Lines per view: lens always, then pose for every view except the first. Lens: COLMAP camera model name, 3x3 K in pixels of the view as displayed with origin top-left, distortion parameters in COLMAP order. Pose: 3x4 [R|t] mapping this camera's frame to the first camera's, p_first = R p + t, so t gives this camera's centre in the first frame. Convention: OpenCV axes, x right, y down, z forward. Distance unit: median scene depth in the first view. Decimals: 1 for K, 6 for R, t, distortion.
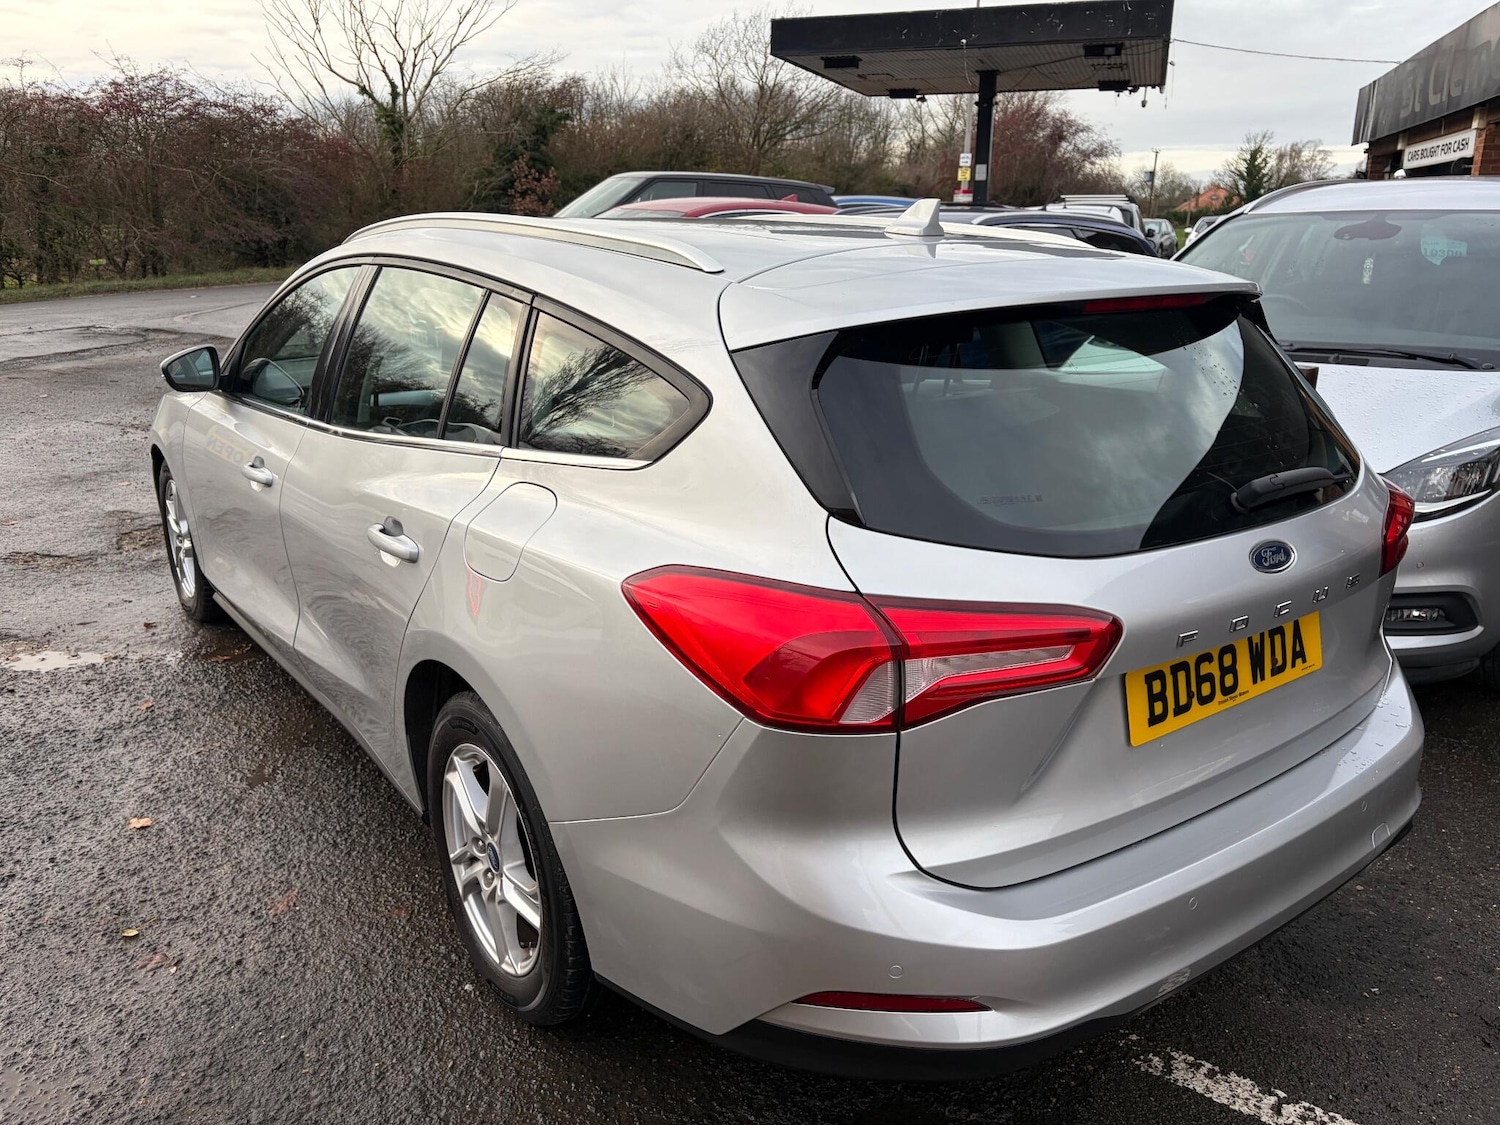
lens RADIAL K [[1123.2, 0, 753.8], [0, 1123.2, 554.8], [0, 0, 1]] dist [0.051657, -0.057226]
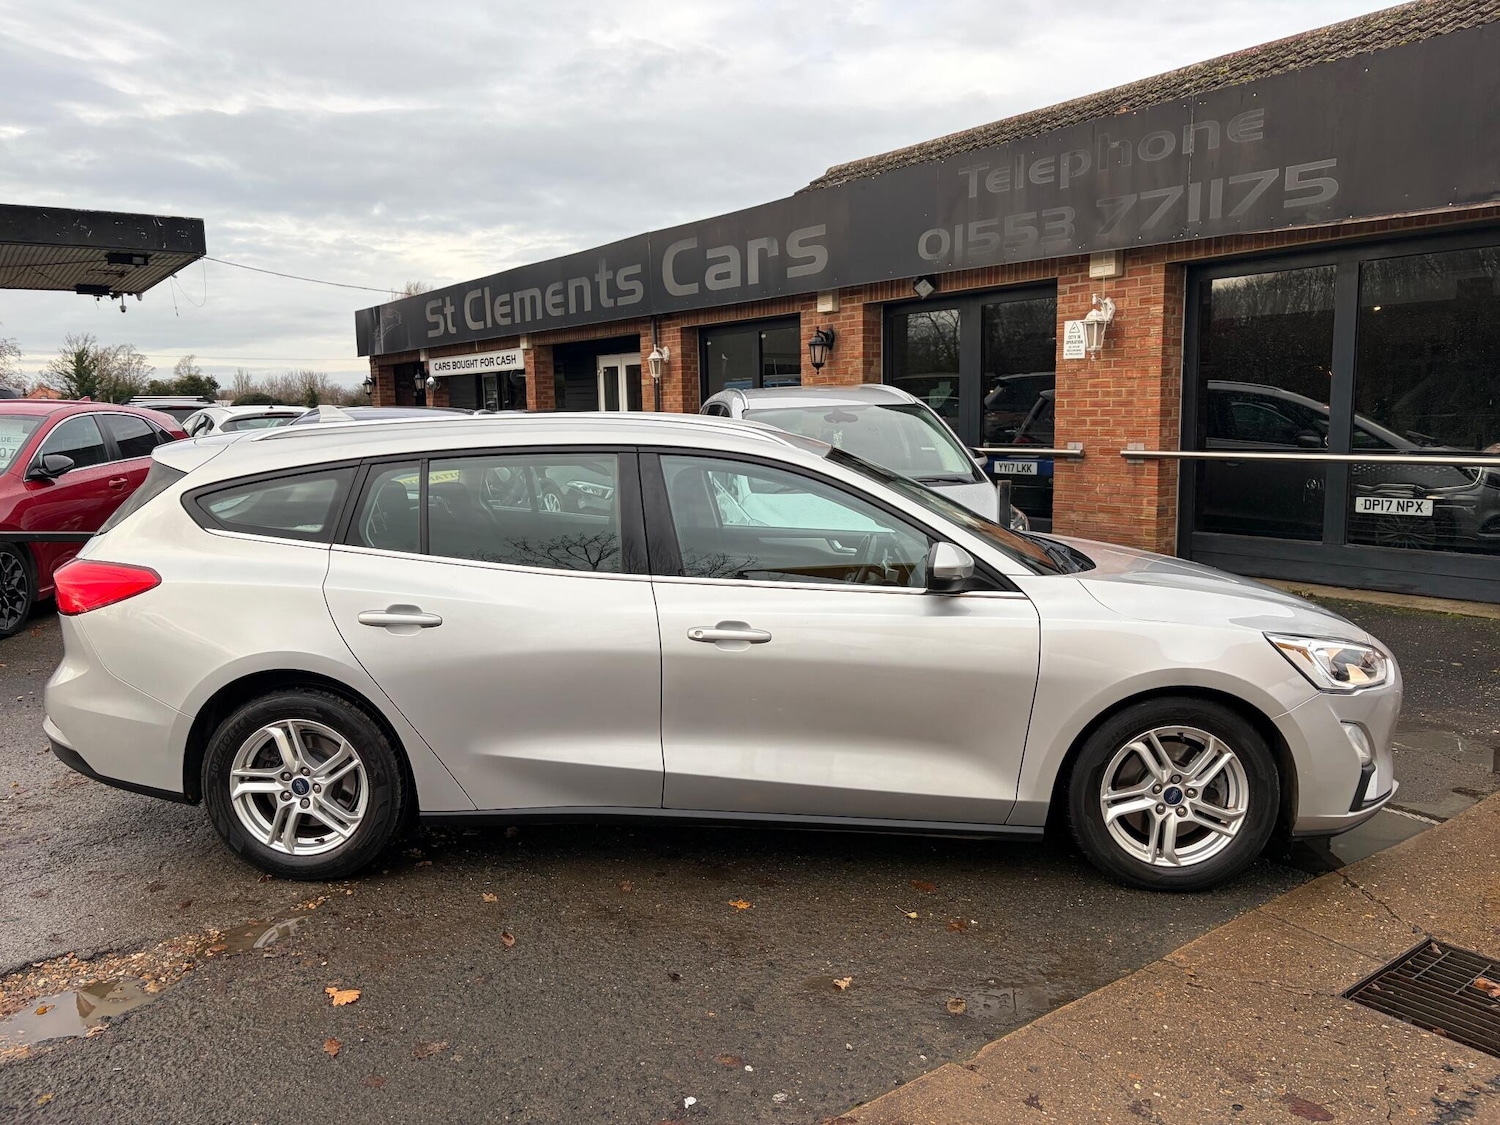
lens RADIAL K [[1111.0, 0, 753.7], [0, 1111.0, 586.9], [0, 0, 1]] dist [0.001865, -0.001210]
pose [[0.595507, -0.139508, 0.791144, -0.277819], [0.246167, 0.969121, -0.014402, -0.015065], [-0.764705, 0.203330, 0.611460, 0.041937]]
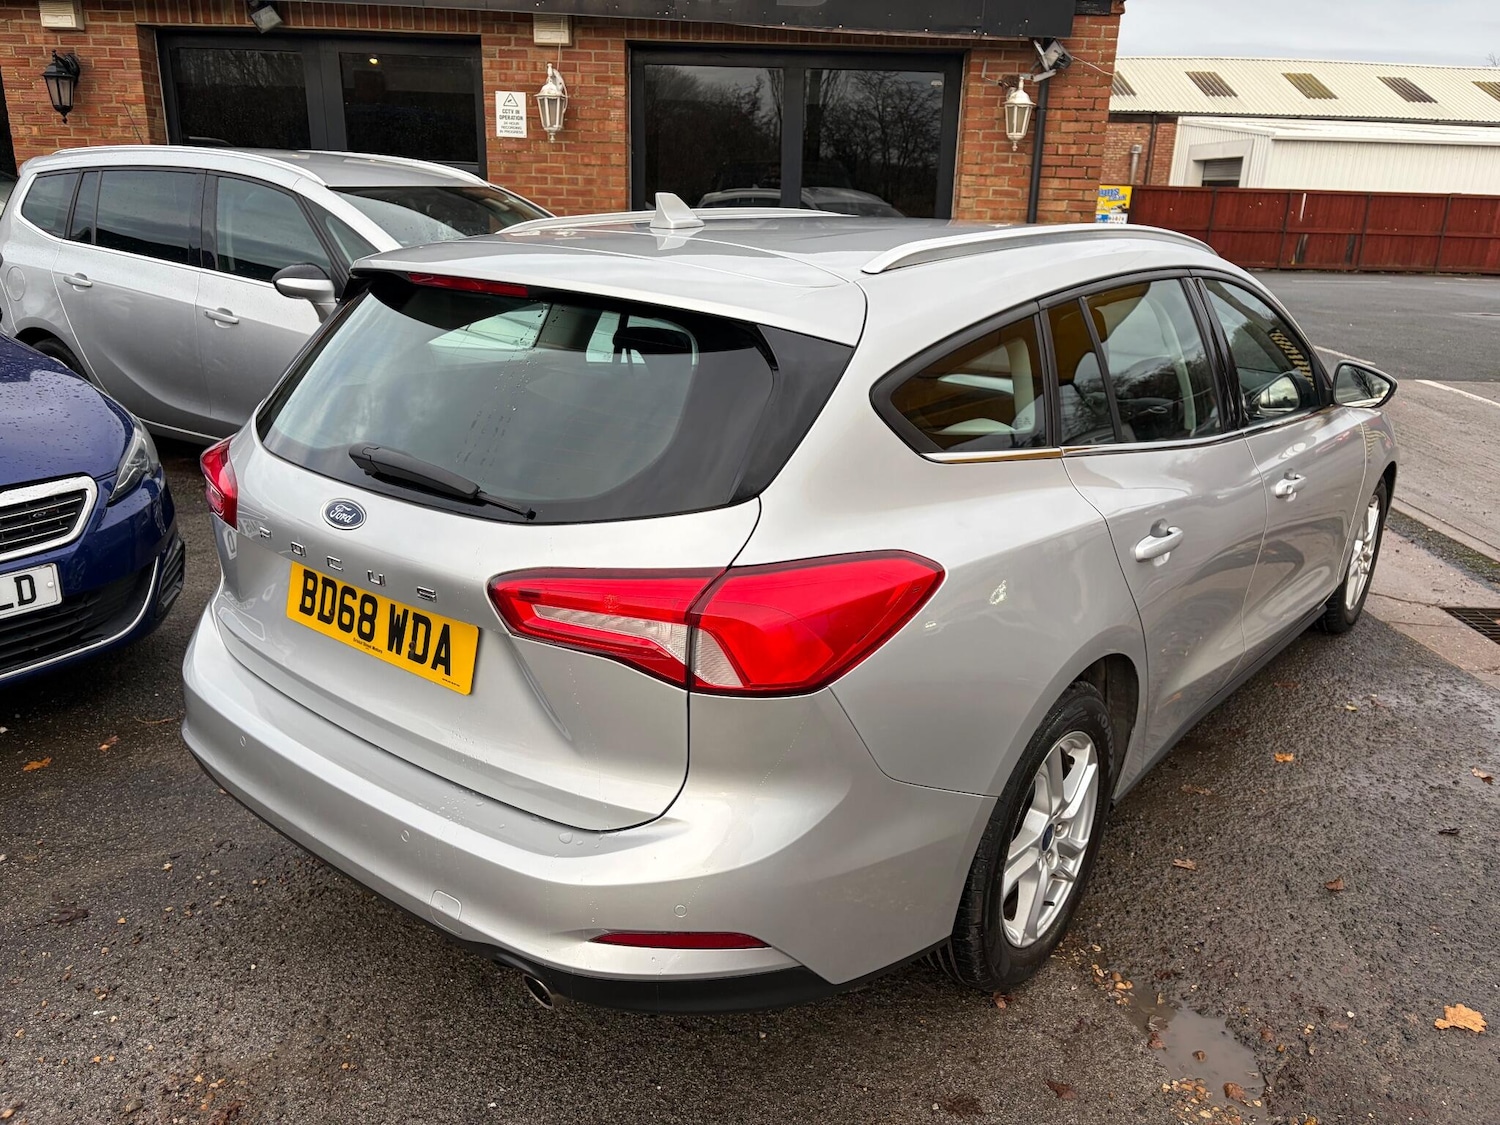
lens RADIAL K [[1123.2, 0, 753.8], [0, 1123.2, 554.8], [0, 0, 1]] dist [0.051657, -0.057226]
pose [[-0.290595, -0.304502, 0.907101, -0.268123], [0.243367, 0.893315, 0.377838, -0.104630], [-0.925379, 0.330556, -0.185488, 0.331425]]
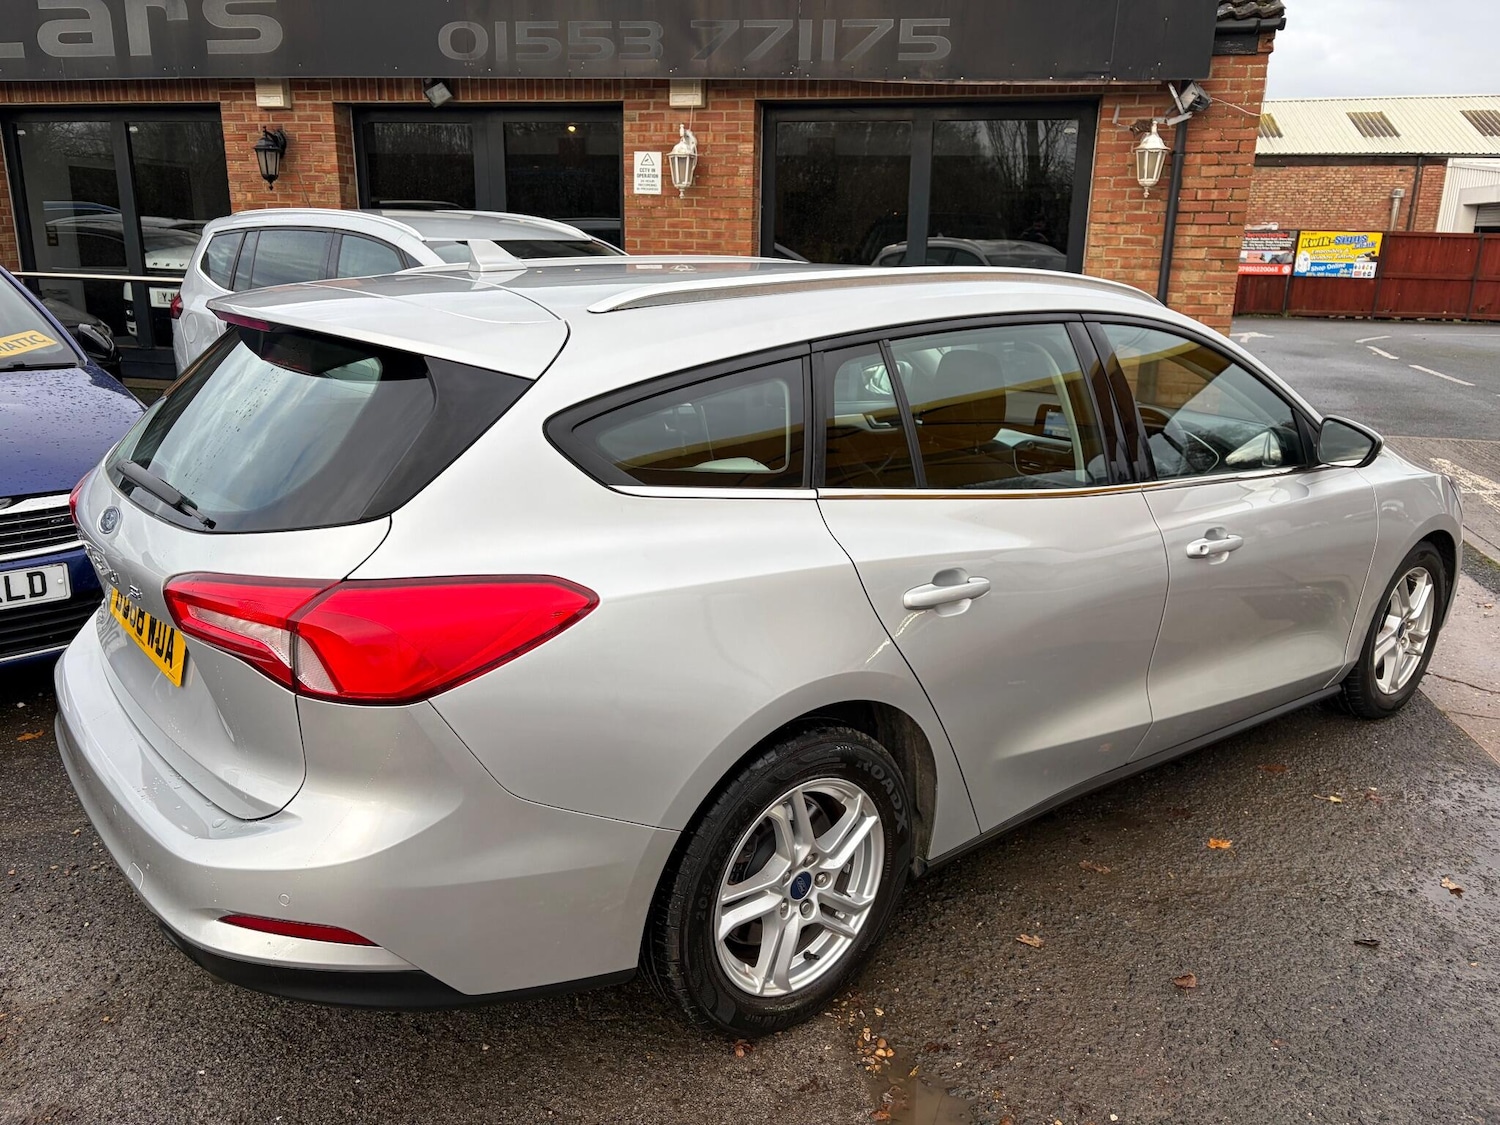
lens RADIAL K [[1124.9, 0, 739.5], [0, 1124.9, 549.5], [0, 0, 1]] dist [0.044984, -0.047590]
pose [[-0.076822, -0.269280, 0.959993, -0.283866], [0.265256, 0.922619, 0.280023, -0.087509], [-0.961113, 0.276156, 0.000551, 0.272550]]
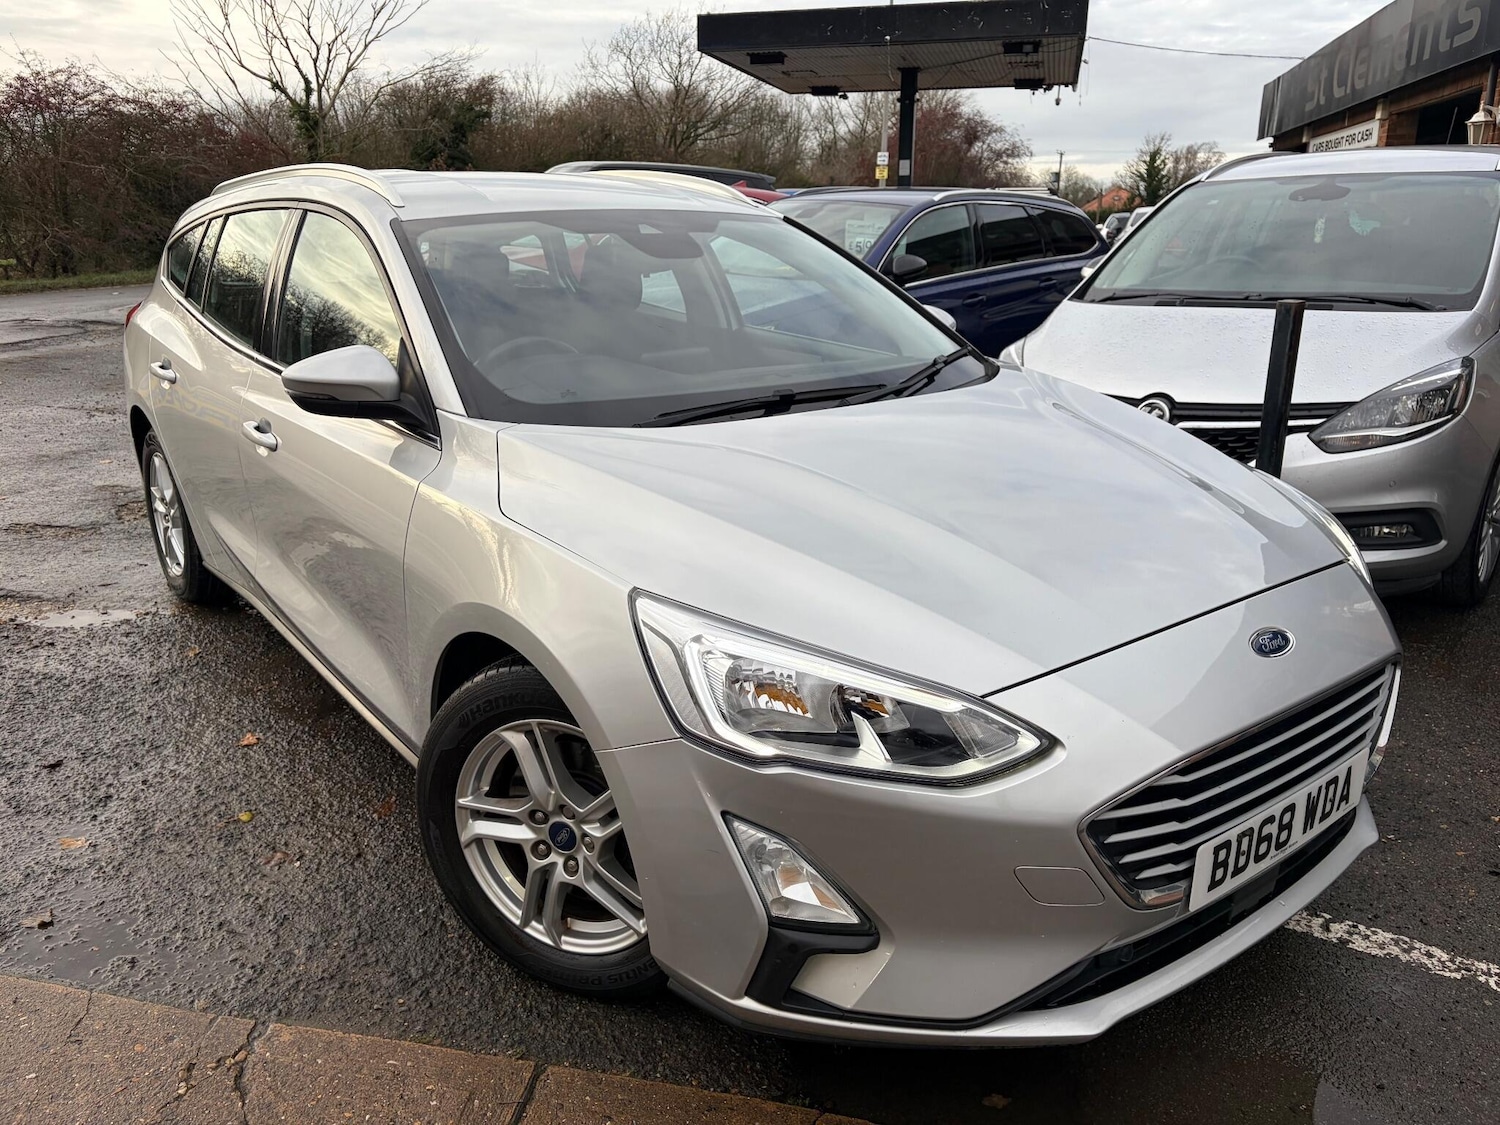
lens RADIAL K [[1114.0, 0, 750.0], [0, 1114.0, 562.5], [0, 0, 1]] dist [0.082291, -0.092041]
pose [[0.997537, -0.025315, 0.065413, -0.024401], [0.024980, 0.999670, 0.005933, 0.014268], [-0.065541, -0.004285, 0.997841, -0.012269]]
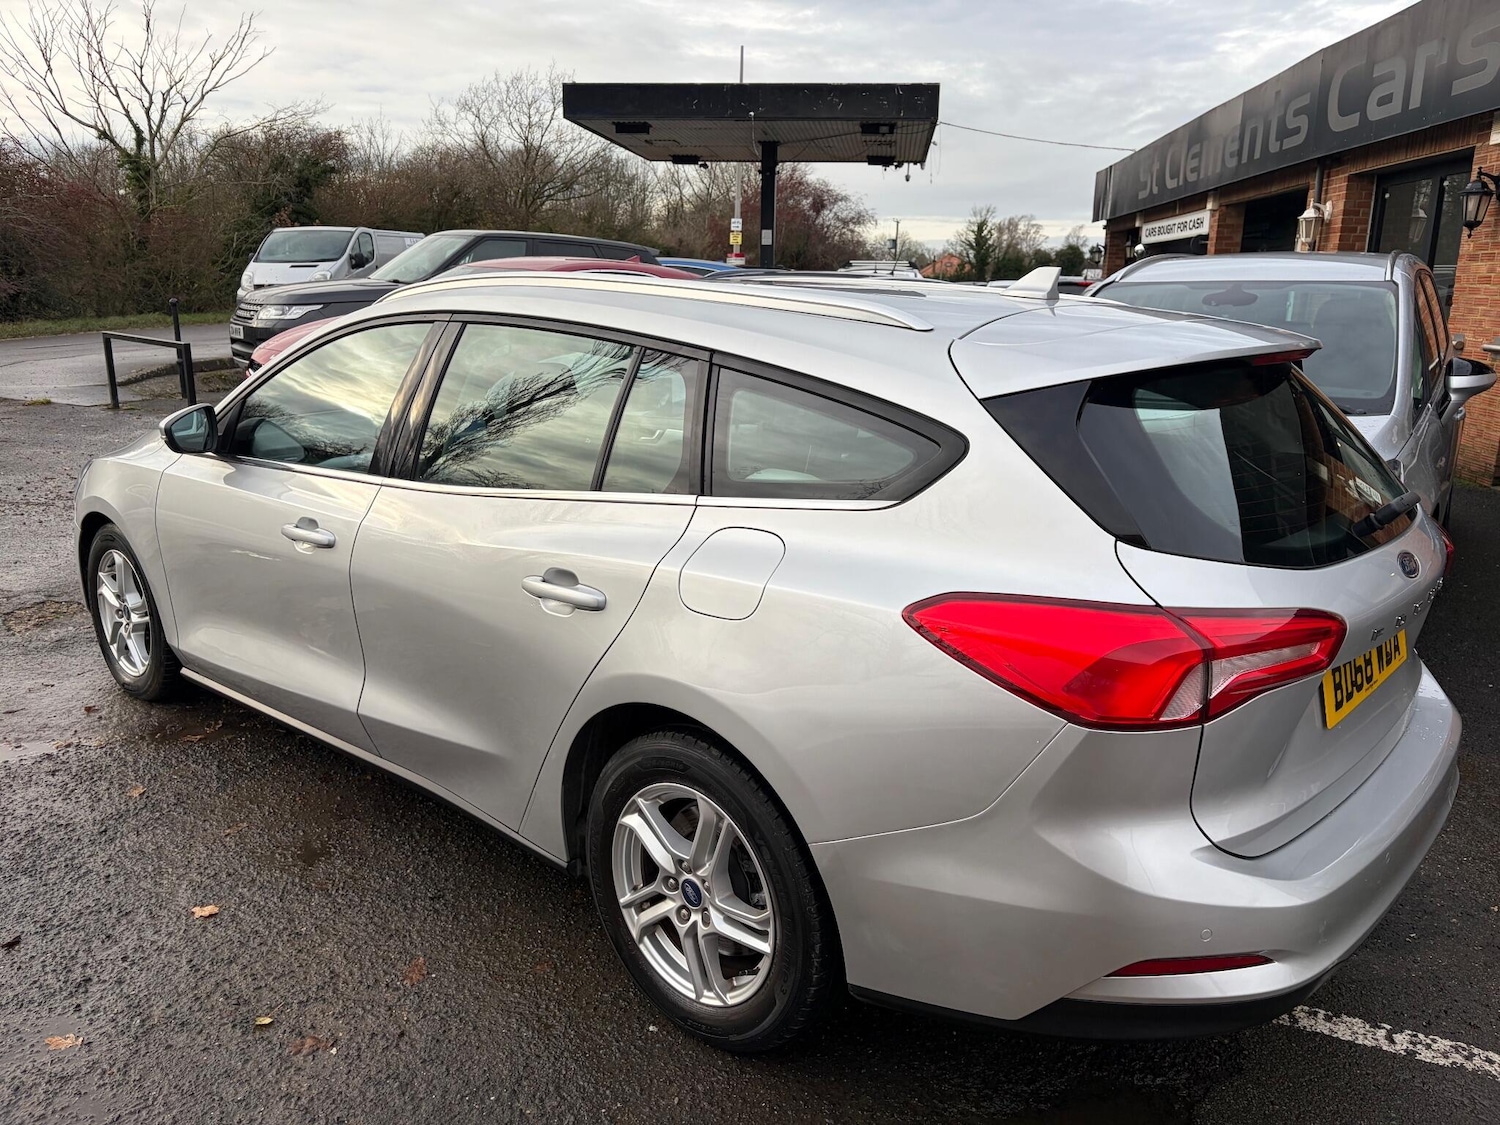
lens RADIAL K [[1122.4, 0, 767.8], [0, 1122.4, 559.9], [0, 0, 1]] dist [0.042862, -0.047042]
pose [[0.976612, -0.039024, 0.211439, -0.054467], [0.048454, 0.998040, -0.039602, 0.001352], [-0.209479, 0.048921, 0.976589, -0.004360]]
